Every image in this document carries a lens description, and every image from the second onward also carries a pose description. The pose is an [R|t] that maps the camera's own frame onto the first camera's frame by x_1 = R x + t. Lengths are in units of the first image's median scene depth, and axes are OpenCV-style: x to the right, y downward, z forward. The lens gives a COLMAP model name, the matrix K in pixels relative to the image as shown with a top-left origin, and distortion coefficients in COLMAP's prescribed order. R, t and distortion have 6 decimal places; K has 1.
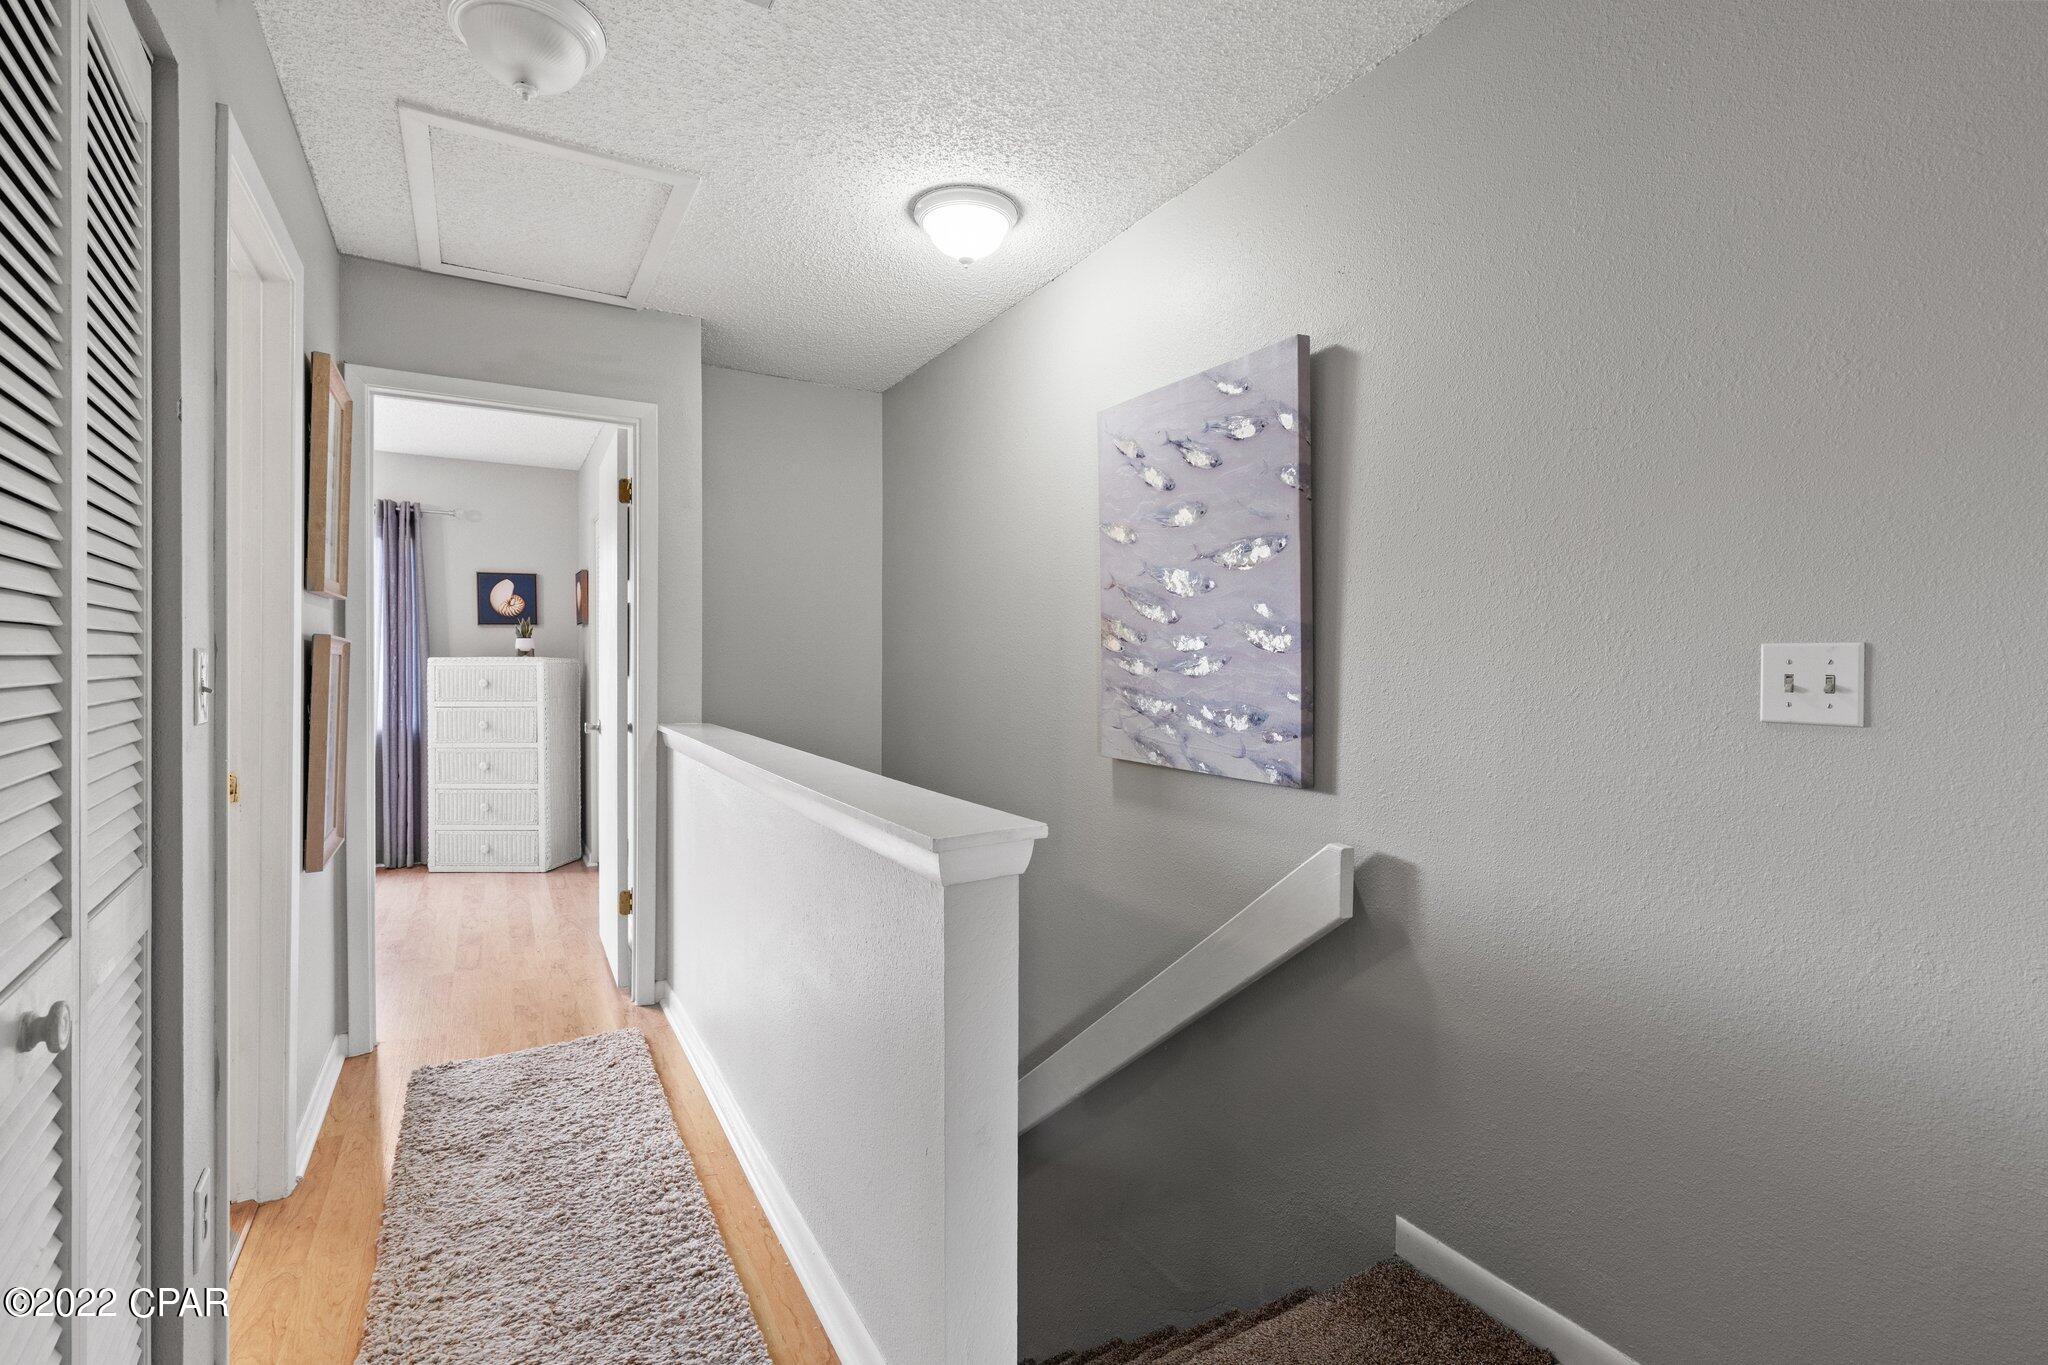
lens RADIAL K [[897.3, 0, 1027.1], [0, 897.3, 678.7], [0, 0, 1]] dist [-0.008487, 0.000590]
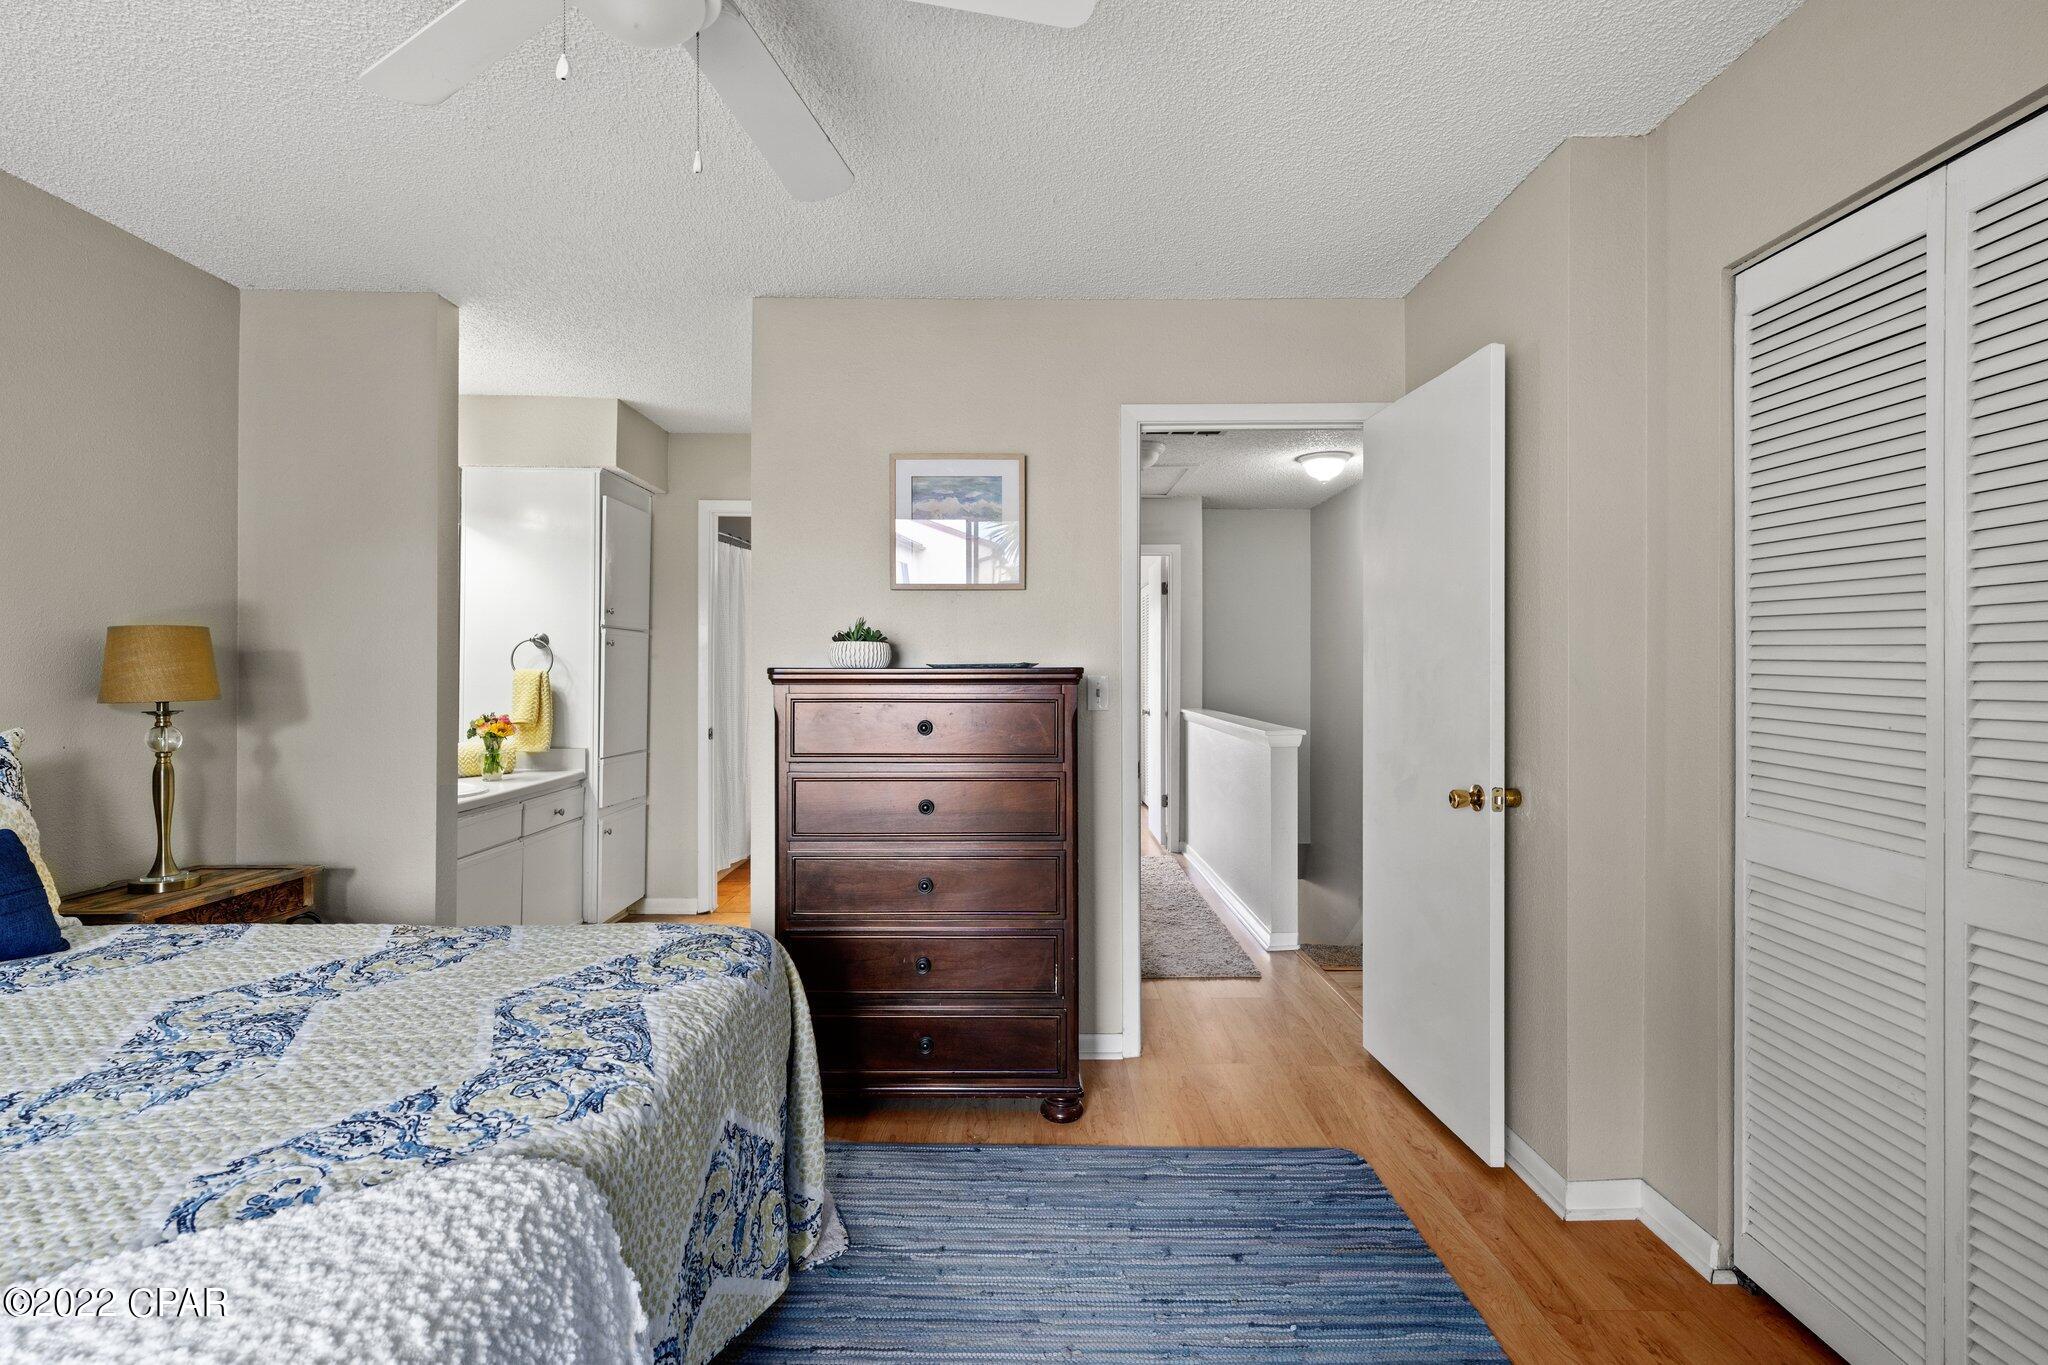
lens RADIAL K [[1001.8, 0, 1023.0], [0, 1001.8, 684.7], [0, 0, 1]] dist [0.000489, 0.000003]
pose [[0.863261, -0.002768, -0.504751, 0.396757], [-0.000877, 0.999975, -0.006985, 0.014573], [0.504757, 0.006472, 0.863237, -1.068178]]
